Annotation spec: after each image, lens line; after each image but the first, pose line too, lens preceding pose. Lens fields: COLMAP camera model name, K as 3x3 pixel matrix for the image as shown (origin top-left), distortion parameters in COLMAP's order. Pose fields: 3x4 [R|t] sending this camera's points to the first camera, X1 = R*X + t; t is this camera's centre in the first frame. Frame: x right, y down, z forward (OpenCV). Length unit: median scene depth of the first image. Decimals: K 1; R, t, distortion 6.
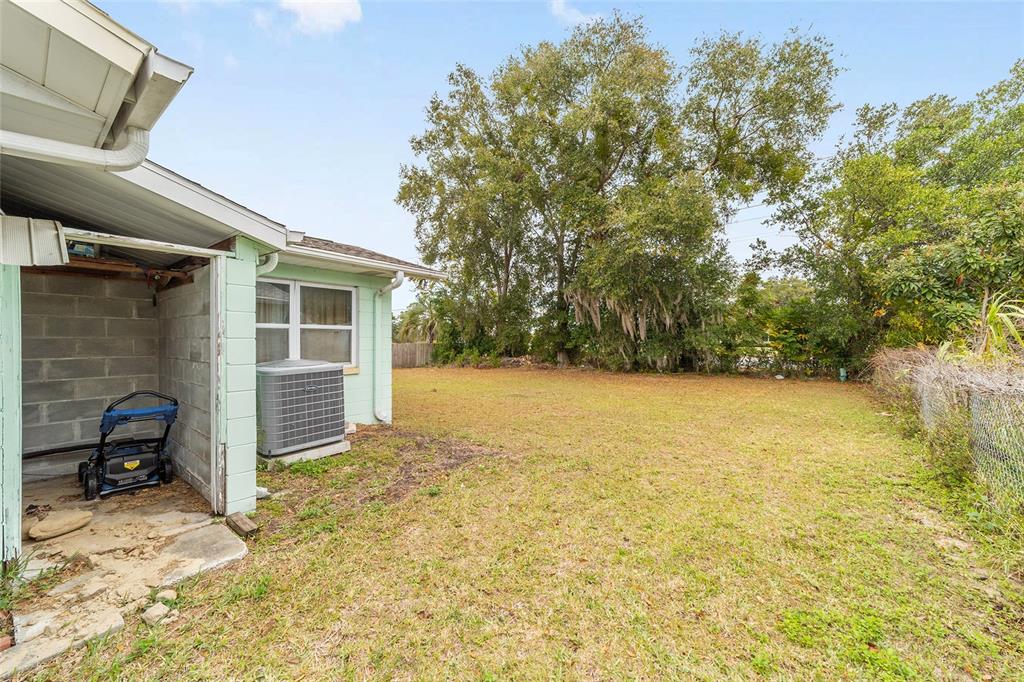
lens RADIAL K [[395.0, 0, 513.0], [0, 395.0, 341.1], [0, 0, 1]] dist [-0.010213, 0.003706]
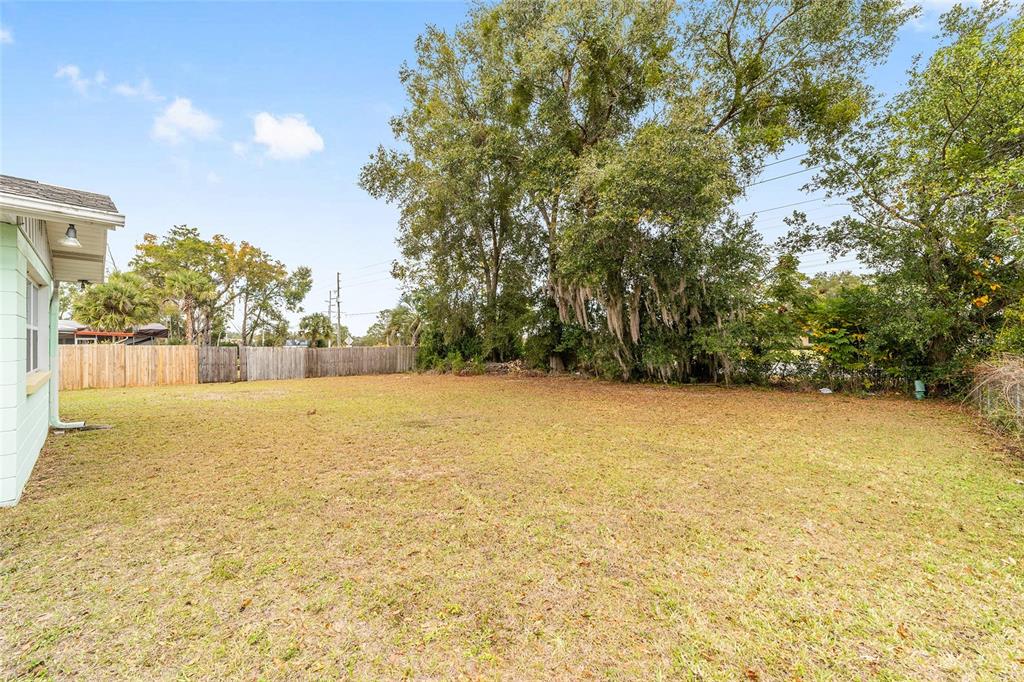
lens RADIAL K [[395.0, 0, 507.6], [0, 395.0, 341.2], [0, 0, 1]] dist [-0.010213, 0.003706]
pose [[0.995920, -0.002913, -0.090195, 0.130883], [0.002382, 0.999979, -0.005993, -0.000823], [0.090210, 0.005754, 0.995906, 0.184049]]
